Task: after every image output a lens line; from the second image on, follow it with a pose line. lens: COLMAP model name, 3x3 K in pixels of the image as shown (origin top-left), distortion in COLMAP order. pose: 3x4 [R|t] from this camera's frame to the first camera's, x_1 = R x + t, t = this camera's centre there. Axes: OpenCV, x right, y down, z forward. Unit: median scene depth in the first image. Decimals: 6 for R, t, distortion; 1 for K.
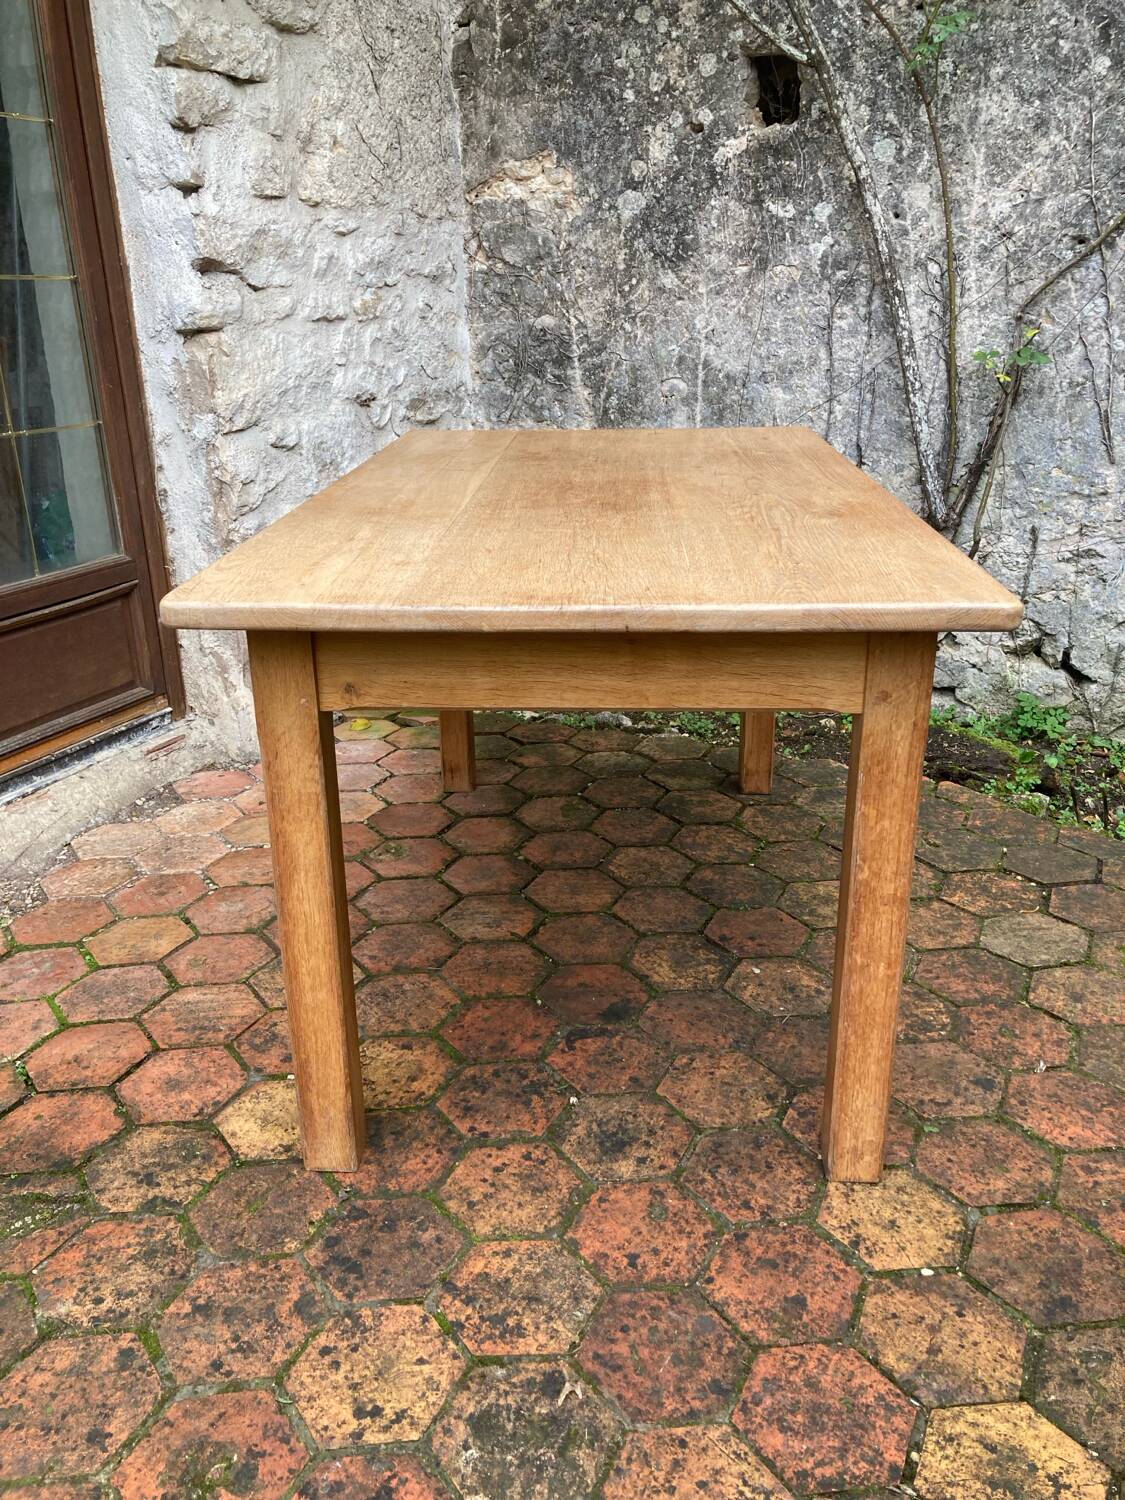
lens RADIAL K [[1249.9, 0, 567.1], [0, 1249.9, 736.4], [0, 0, 1]] dist [0.005574, 0.009590]
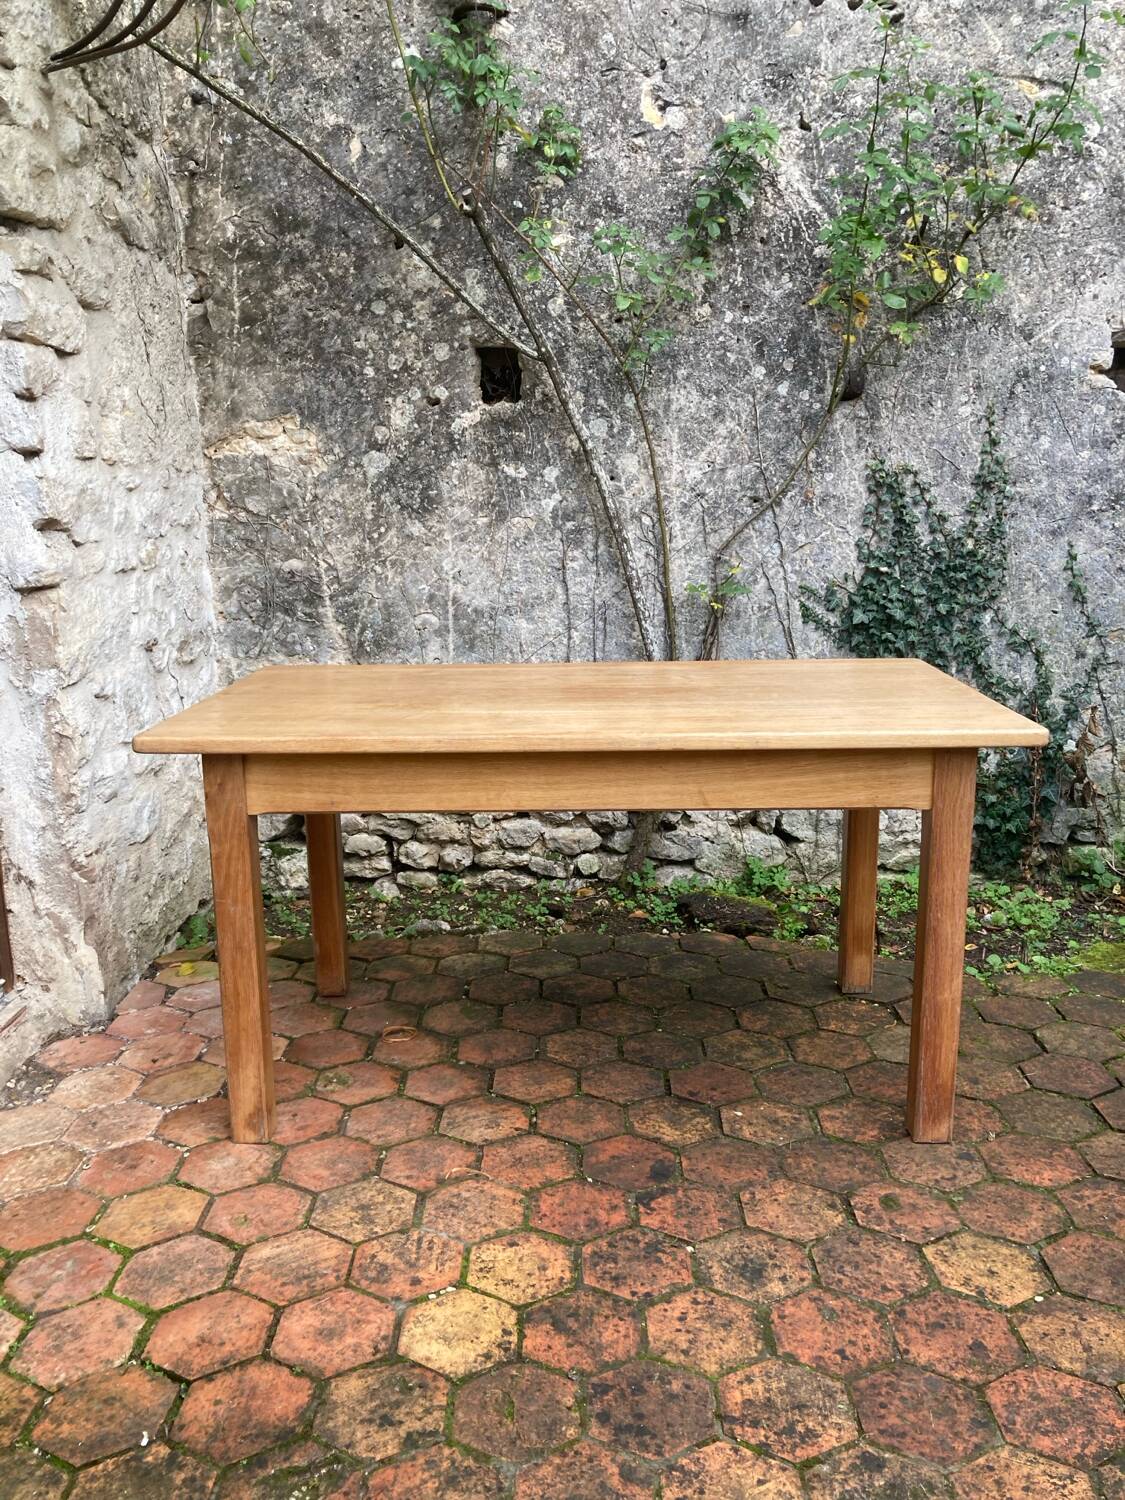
lens RADIAL K [[1249.9, 0, 566.3], [0, 1249.9, 749.1], [0, 0, 1]] dist [0.005574, 0.009590]
pose [[0.908668, -0.080717, 0.409643, -0.303810], [0.141703, 0.982520, -0.120727, -0.019216], [-0.392737, 0.167749, 0.904222, -0.033023]]
